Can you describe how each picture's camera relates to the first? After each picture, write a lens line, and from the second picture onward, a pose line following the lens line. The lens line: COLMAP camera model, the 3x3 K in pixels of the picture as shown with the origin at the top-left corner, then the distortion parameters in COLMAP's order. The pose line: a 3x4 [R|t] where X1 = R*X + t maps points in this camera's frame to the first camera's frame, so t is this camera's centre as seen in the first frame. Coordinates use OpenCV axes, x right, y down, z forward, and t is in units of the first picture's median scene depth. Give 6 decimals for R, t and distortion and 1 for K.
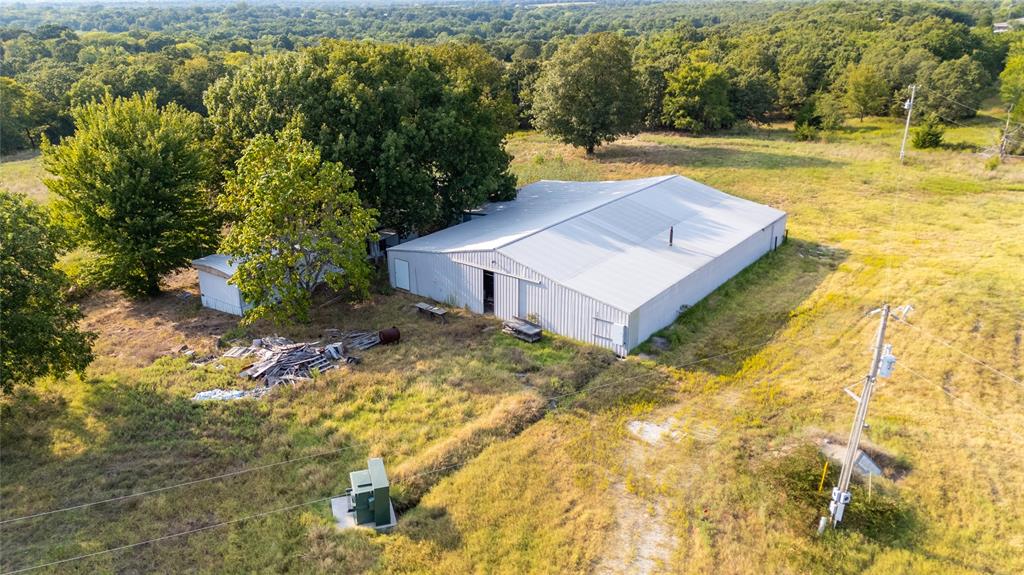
lens RADIAL K [[761.2, 0, 510.6], [0, 761.2, 287.0], [0, 0, 1]] dist [0.061986, -0.057501]
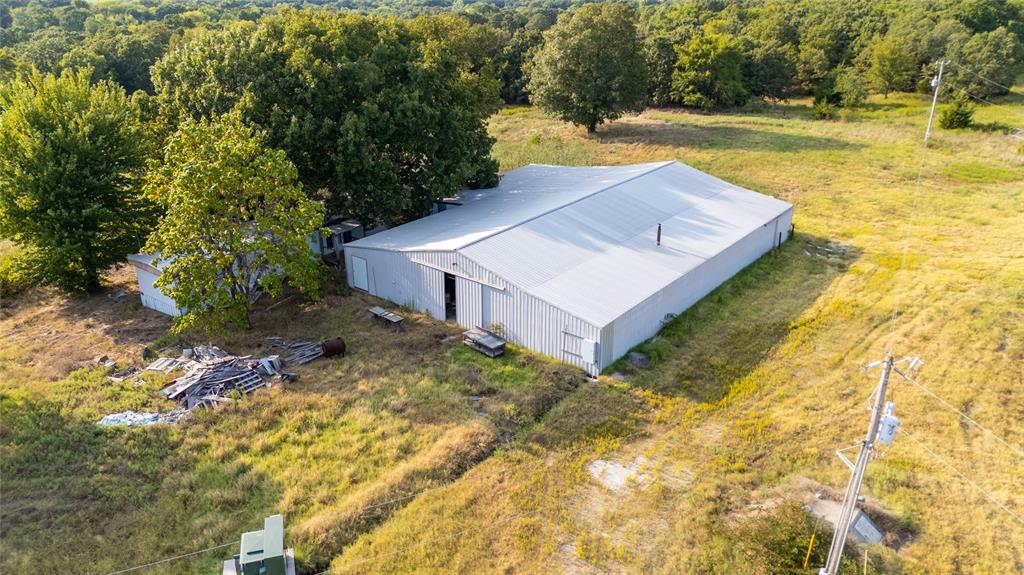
lens RADIAL K [[761.2, 0, 511.8], [0, 761.2, 287.6], [0, 0, 1]] dist [0.061986, -0.057501]
pose [[0.999679, 0.010602, -0.023021, 0.061244], [-0.009737, 0.999255, 0.037356, -0.036942], [0.023400, -0.037120, 0.999037, 0.105020]]
